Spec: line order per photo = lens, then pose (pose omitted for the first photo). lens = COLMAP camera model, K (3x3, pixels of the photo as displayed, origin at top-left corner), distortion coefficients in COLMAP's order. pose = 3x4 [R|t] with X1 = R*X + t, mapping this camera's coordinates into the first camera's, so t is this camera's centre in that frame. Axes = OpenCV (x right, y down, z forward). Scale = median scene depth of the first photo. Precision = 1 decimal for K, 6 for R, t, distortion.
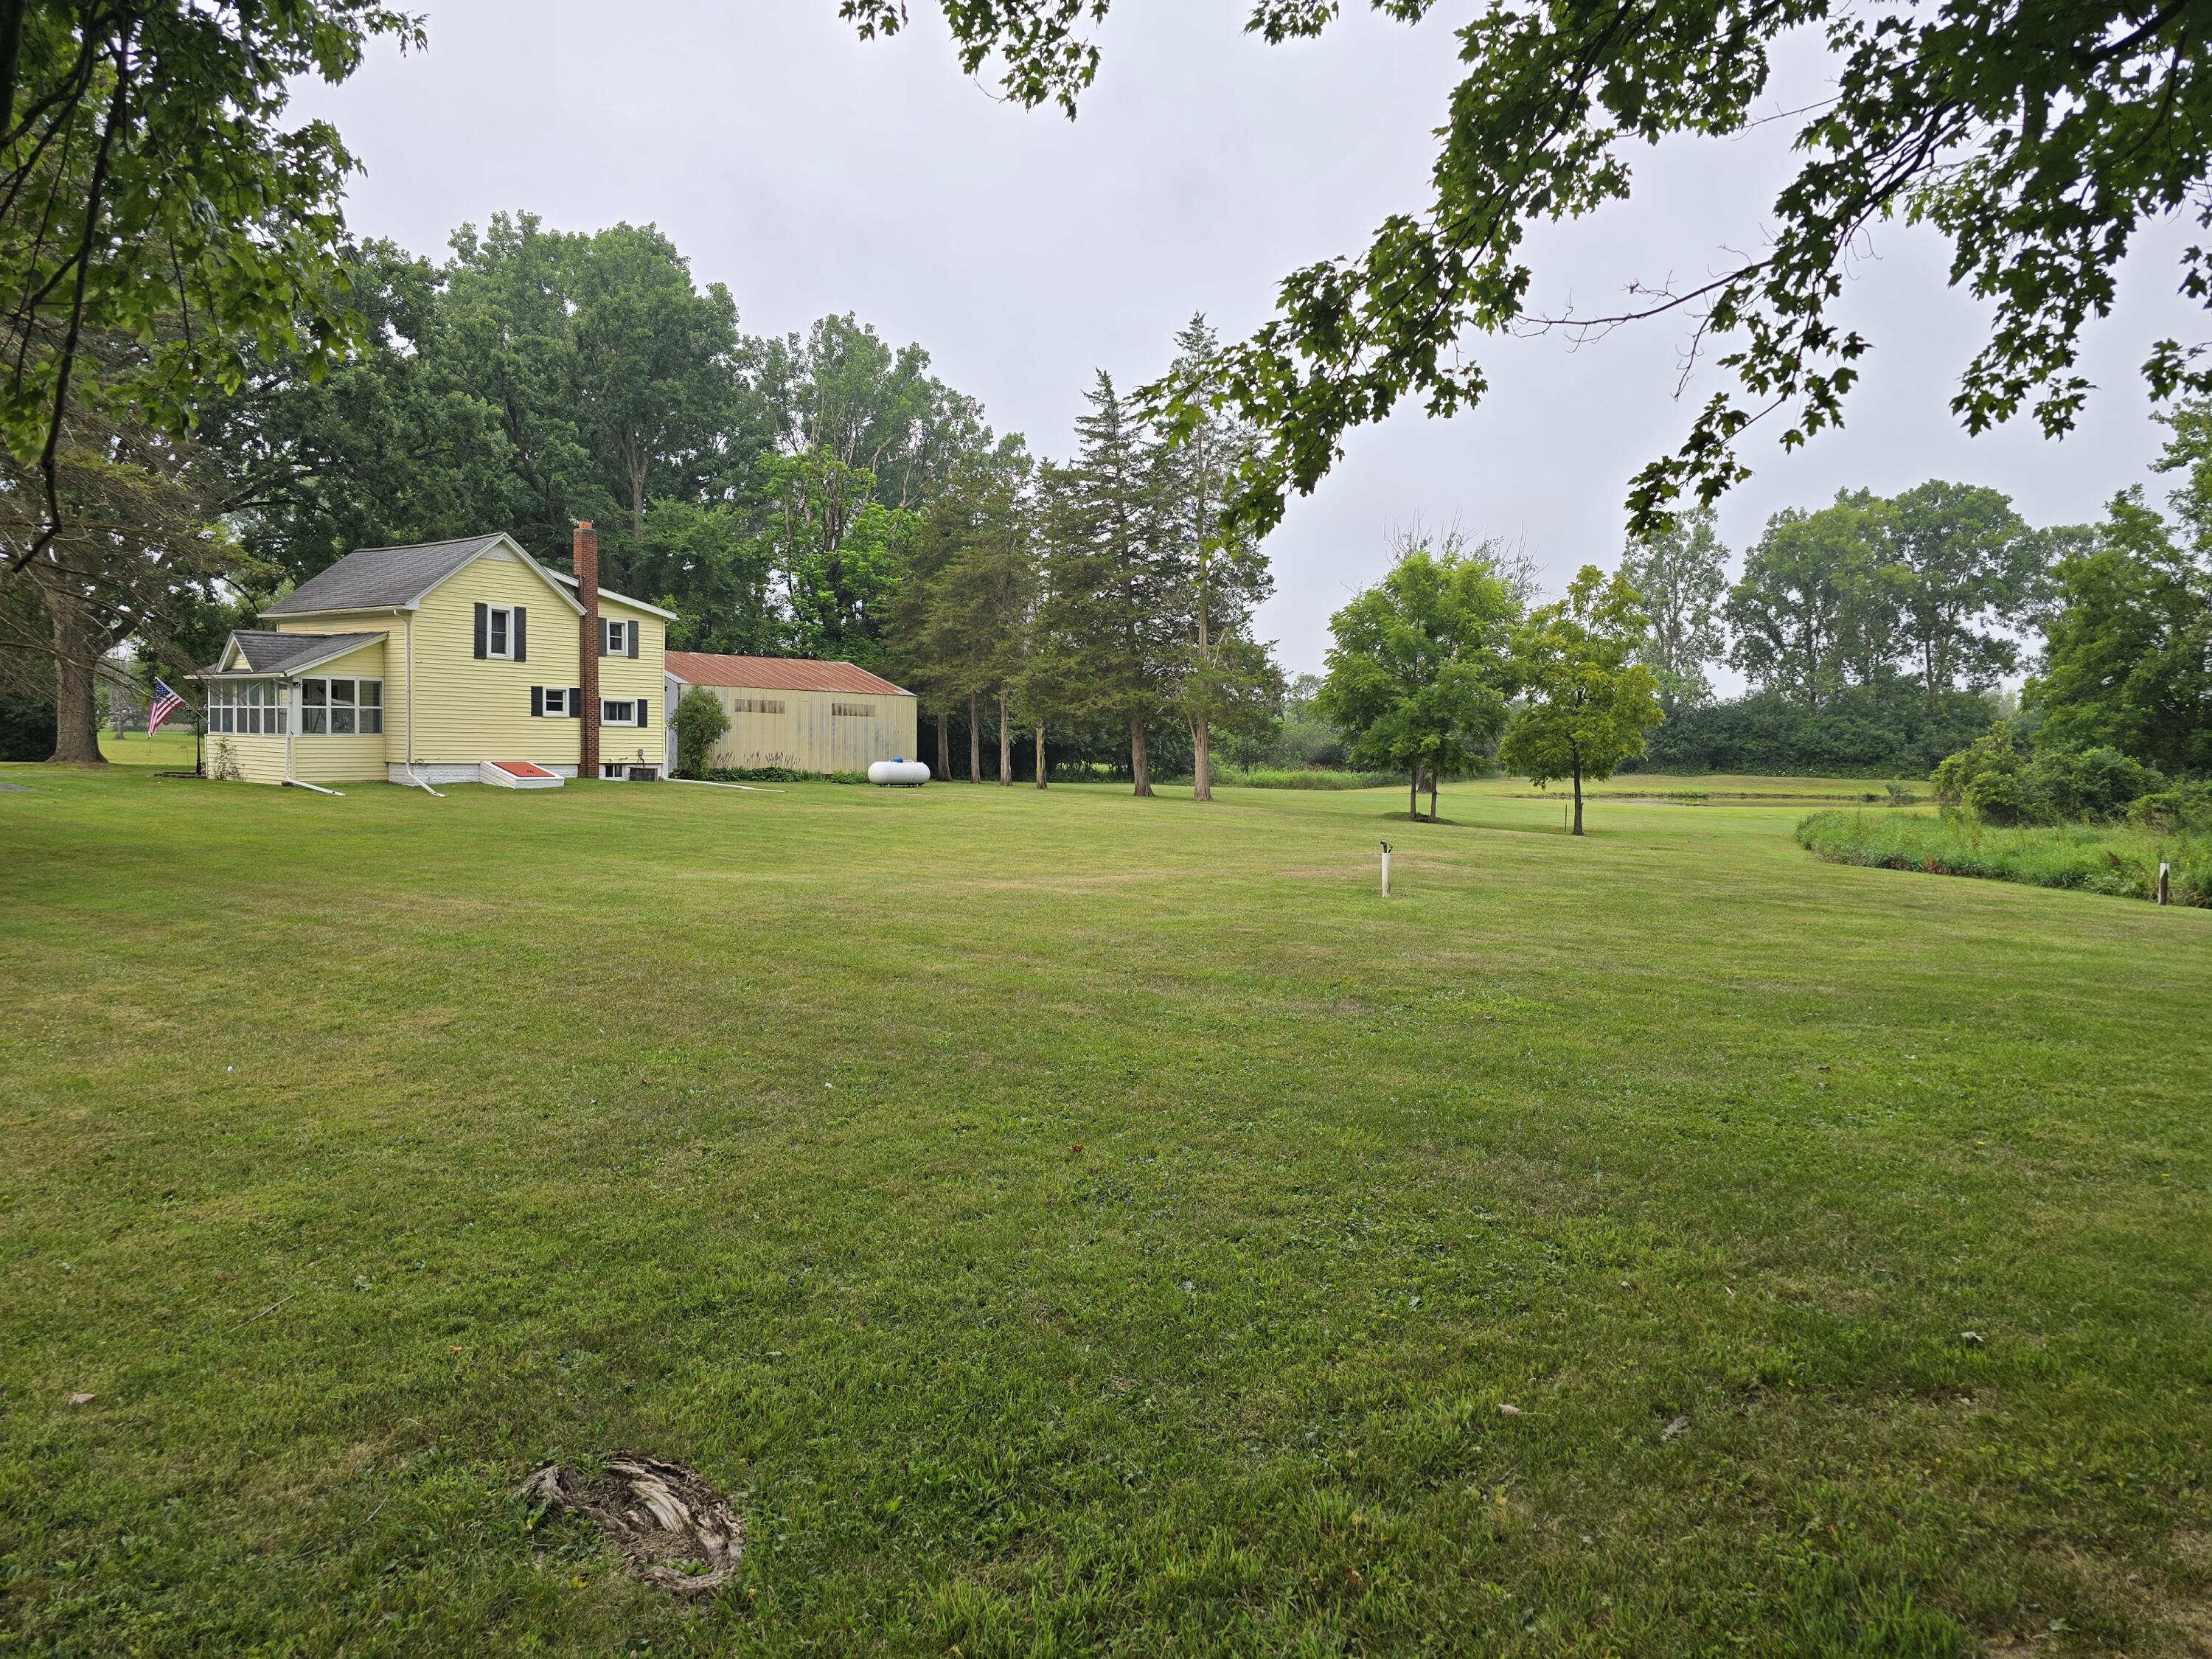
lens RADIAL K [[1460.7, 0, 1125.5], [0, 1460.7, 842.2], [0, 0, 1]] dist [0.078309, -0.089459]
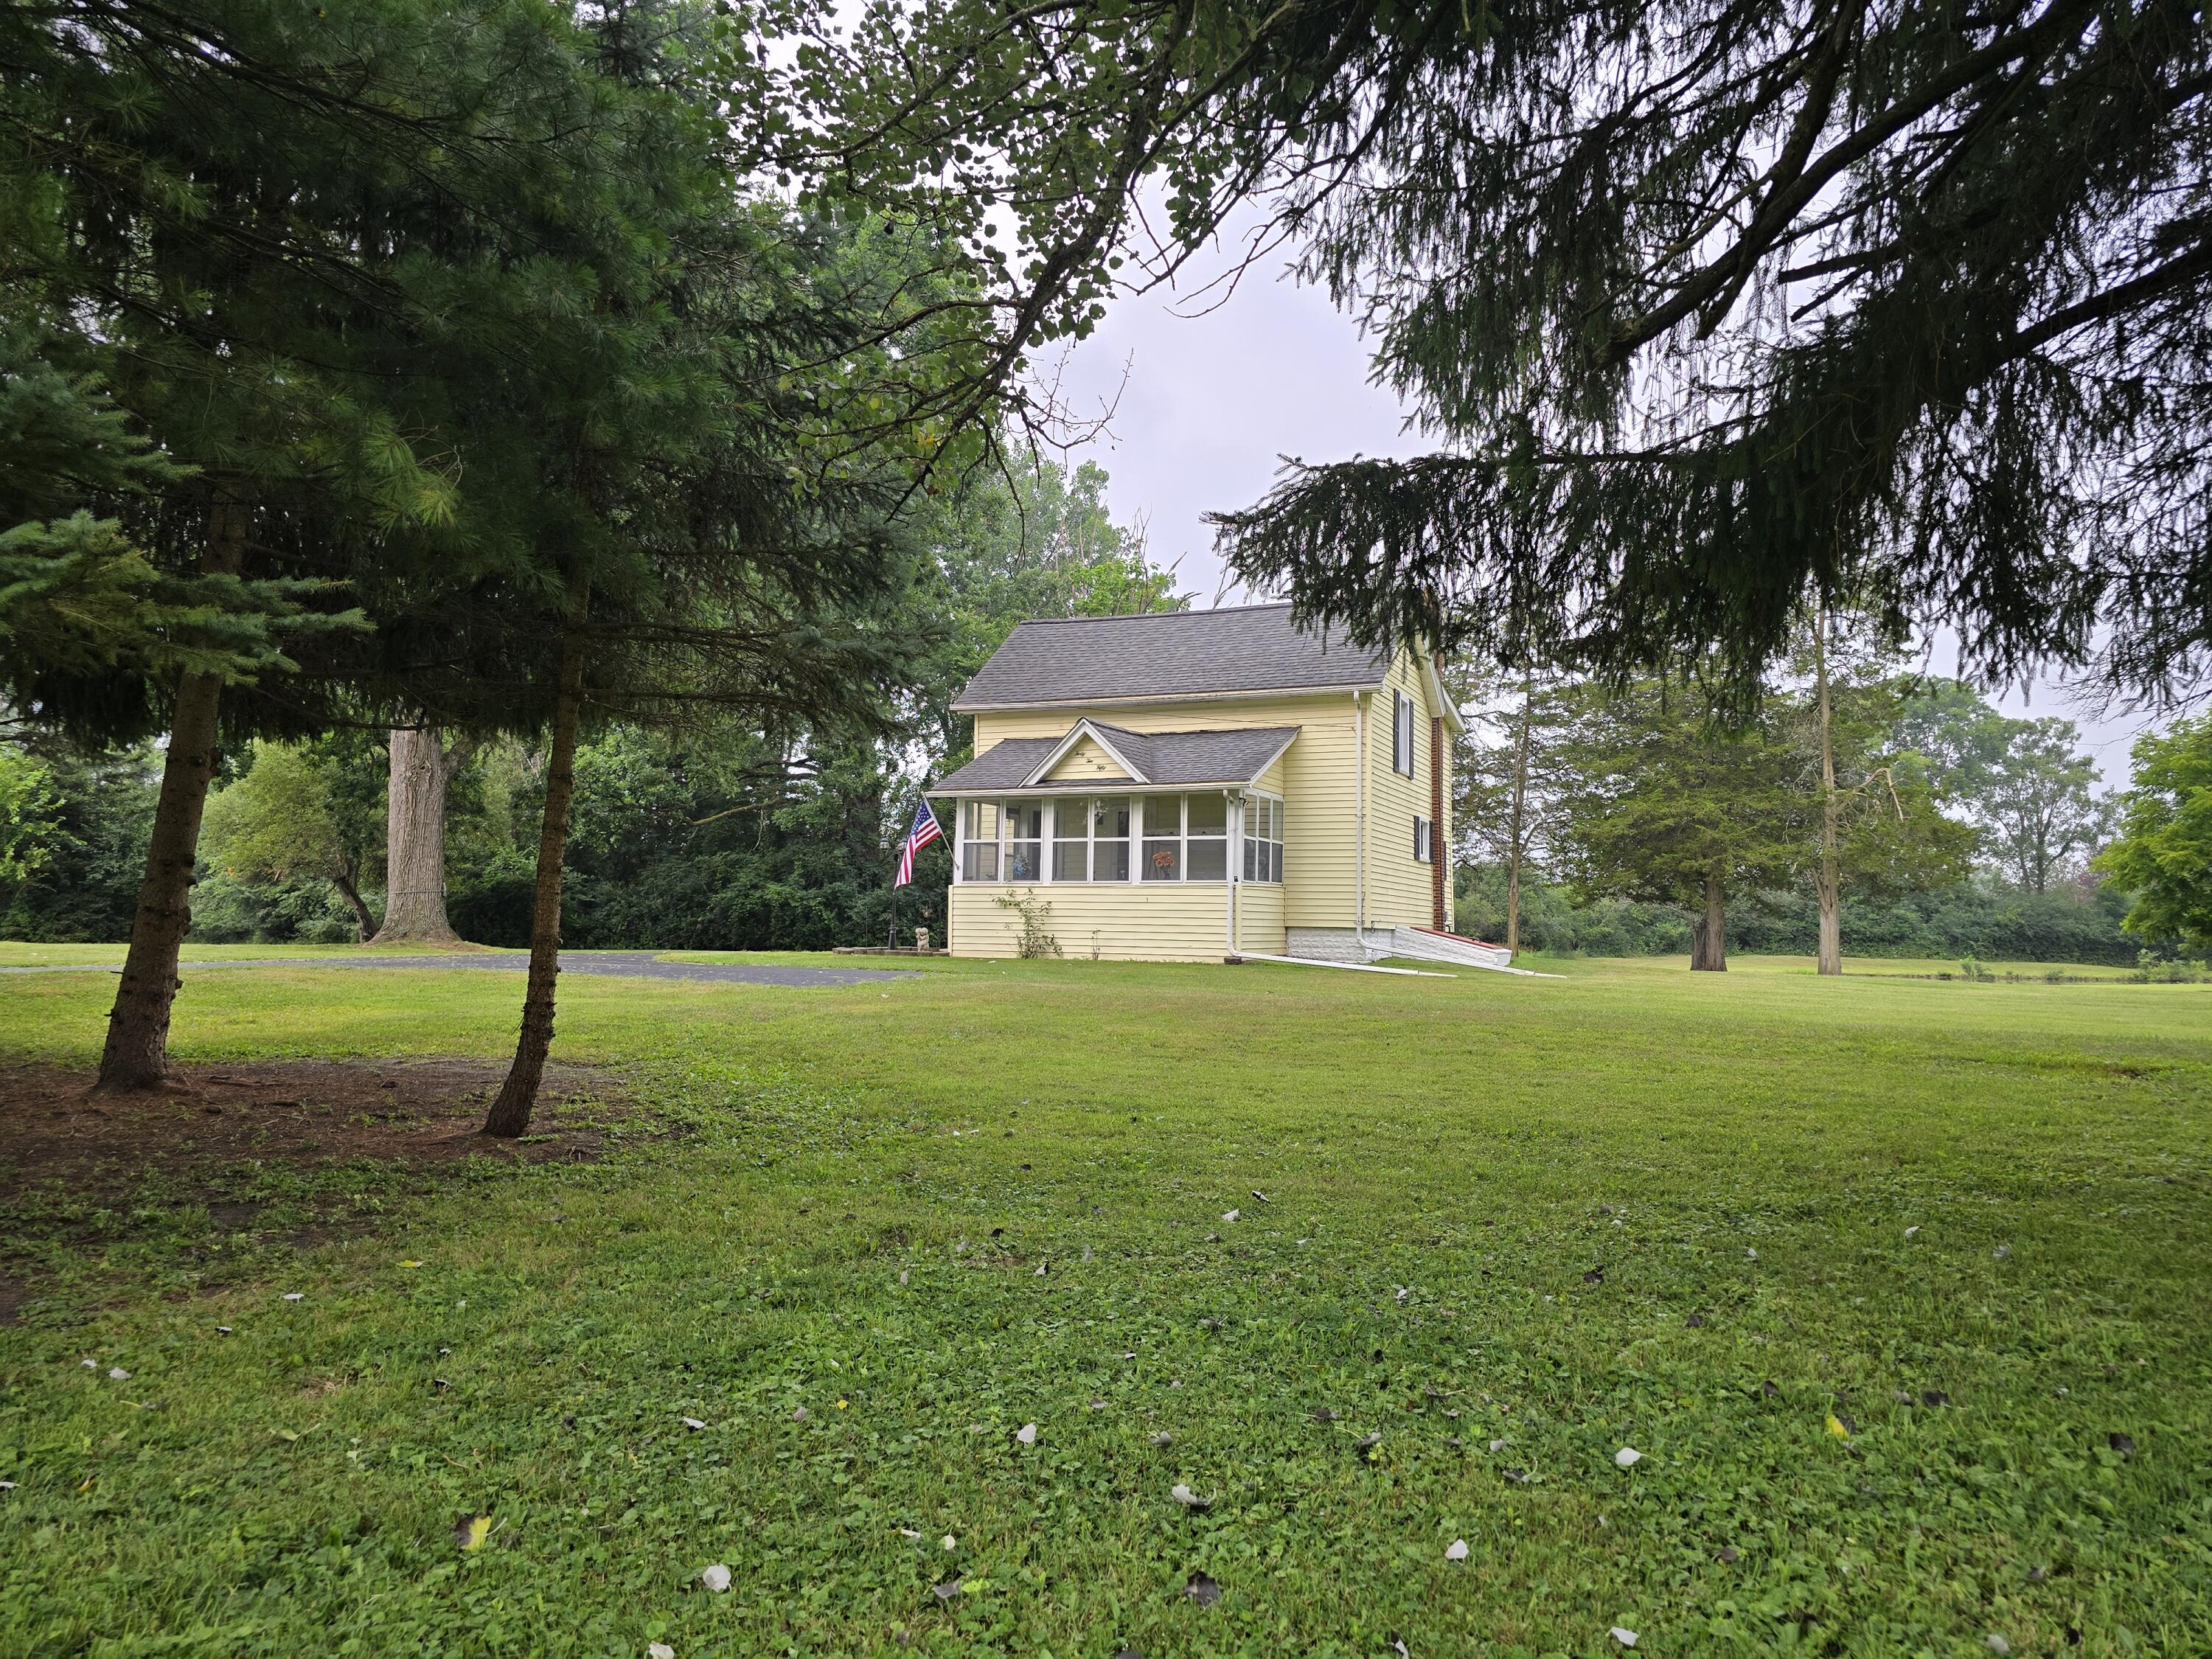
lens RADIAL K [[1478.0, 0, 1106.0], [0, 1478.0, 829.5], [0, 0, 1]] dist [0.082313, -0.084429]
pose [[0.968822, 0.010673, 0.247528, -0.534667], [0.023523, 0.990596, -0.134781, -0.008401], [-0.246639, 0.136401, 0.959460, 0.290967]]
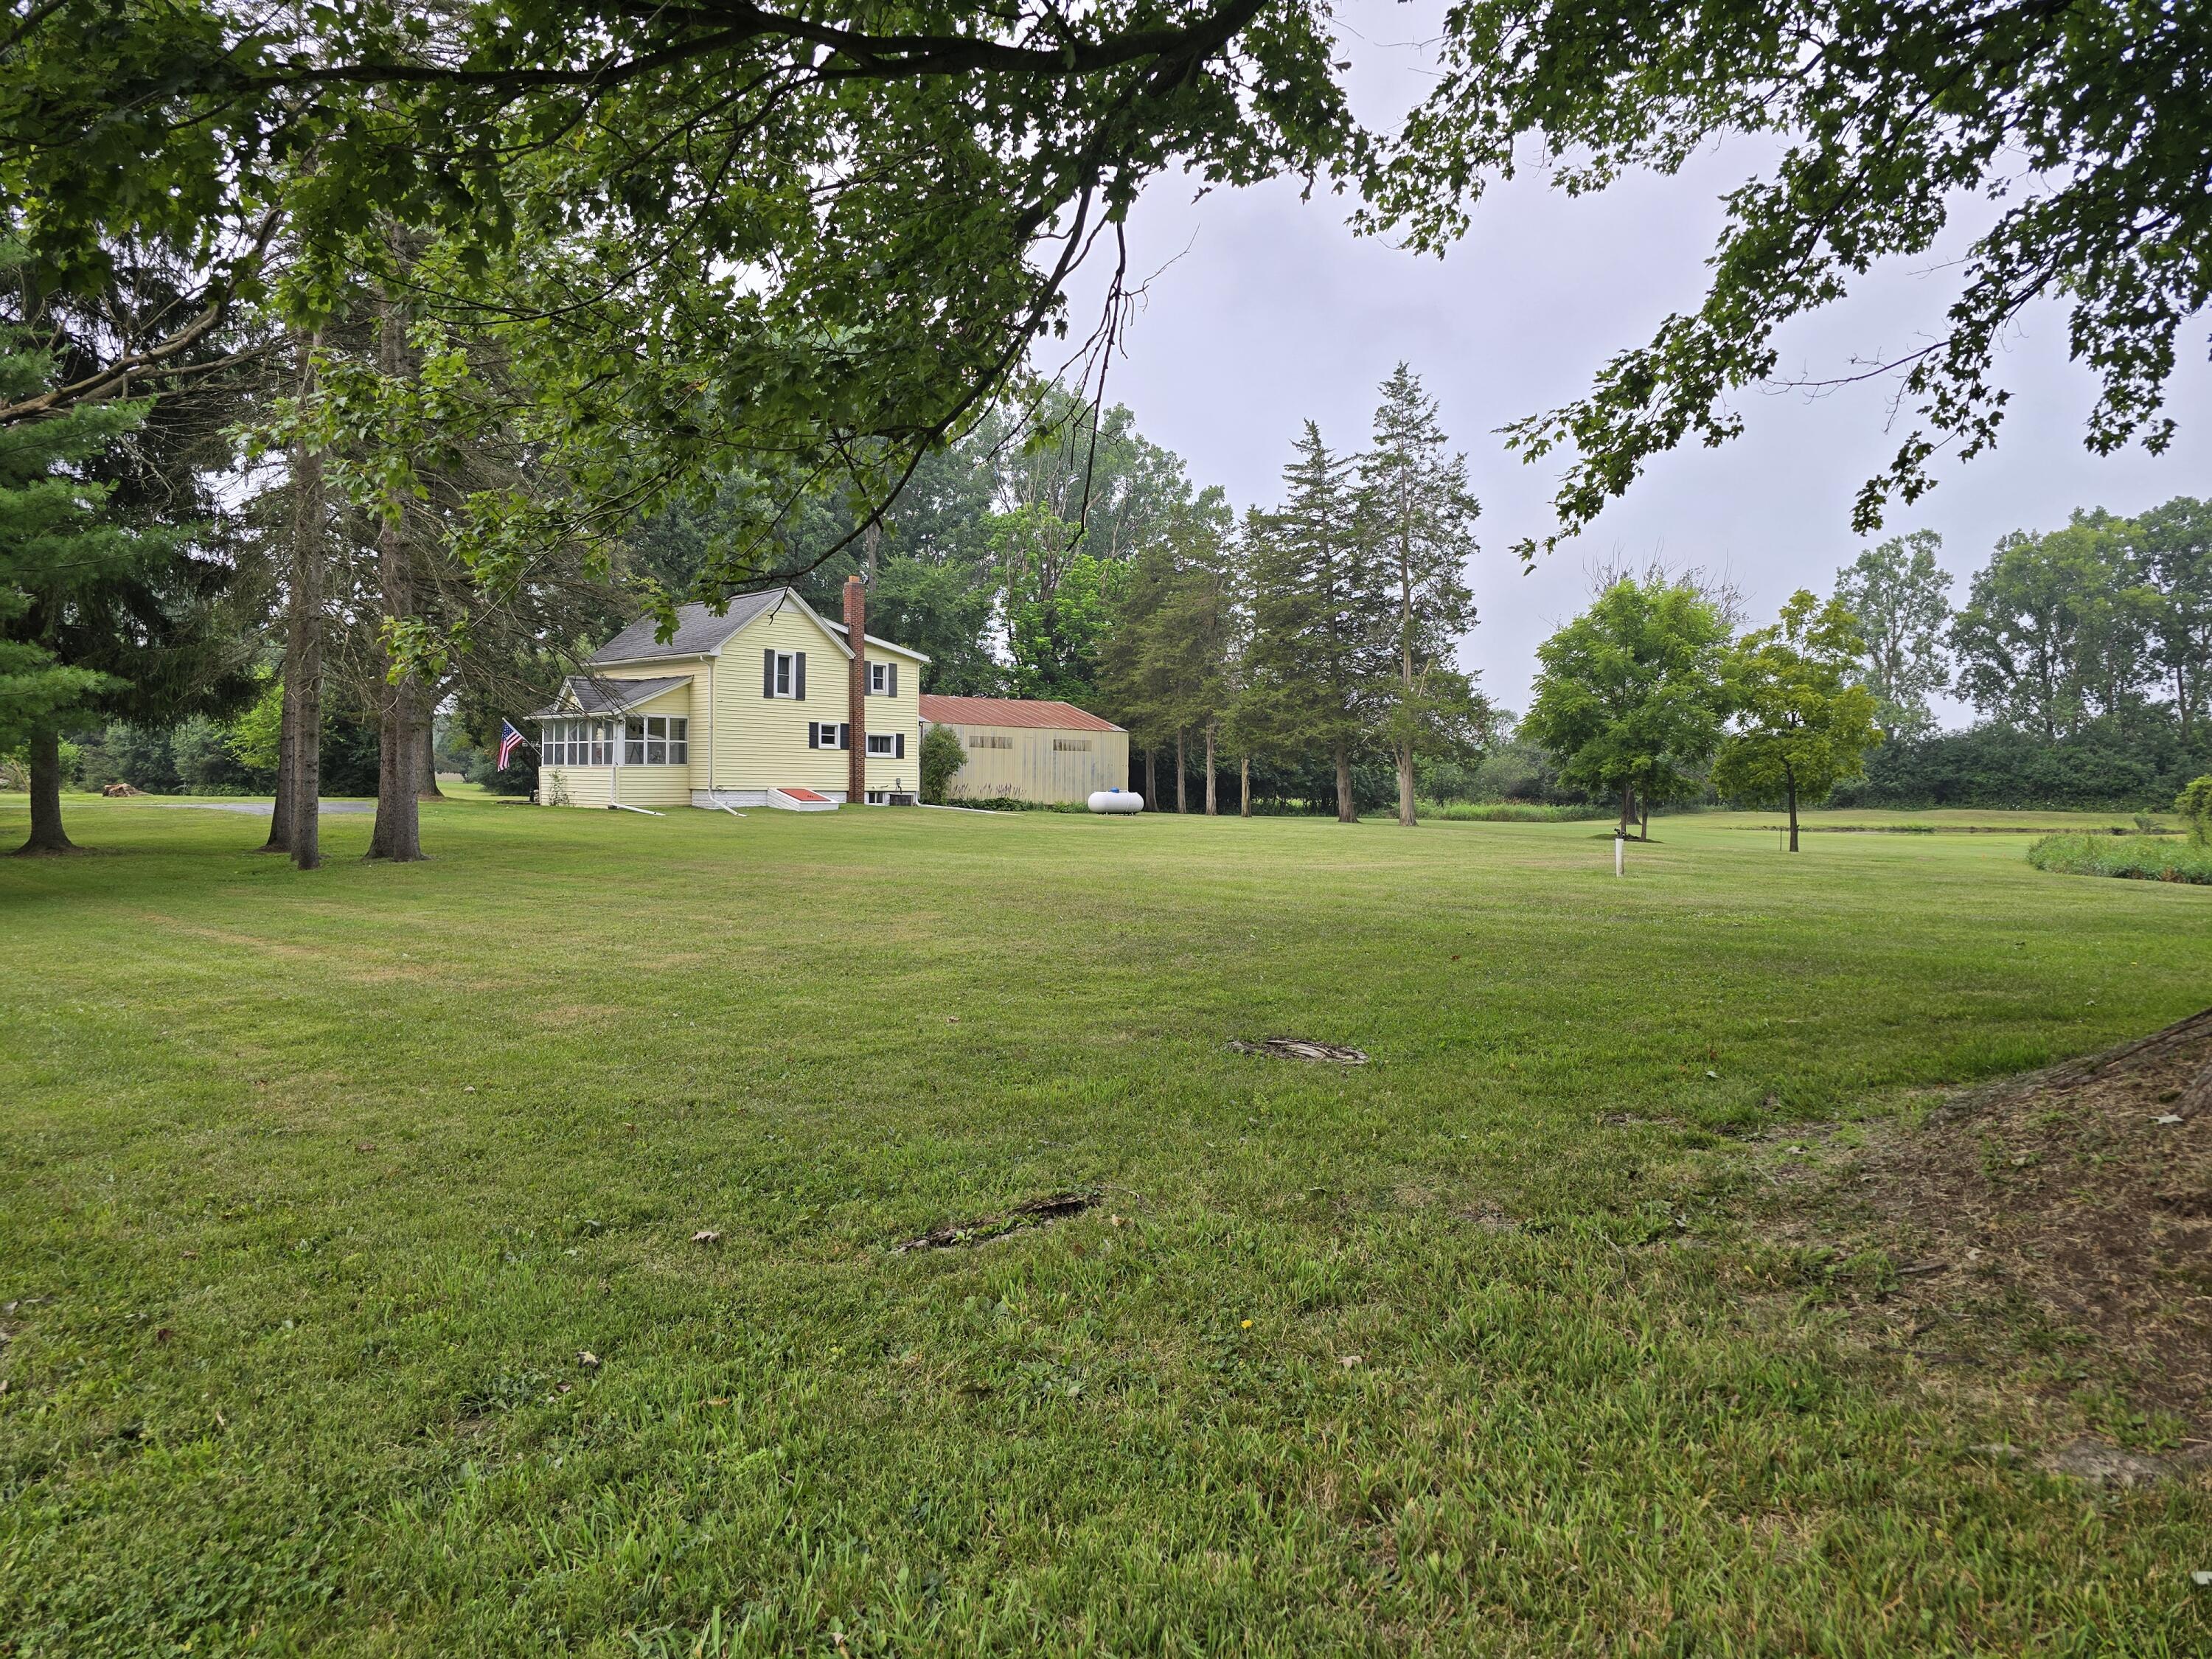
lens RADIAL K [[1478.0, 0, 1106.0], [0, 1478.0, 829.5], [0, 0, 1]] dist [0.082313, -0.084429]
pose [[0.991669, -0.005795, -0.128684, -0.024718], [0.000337, 0.999101, -0.042396, 0.018594], [0.128814, 0.041999, 0.990779, -0.068096]]
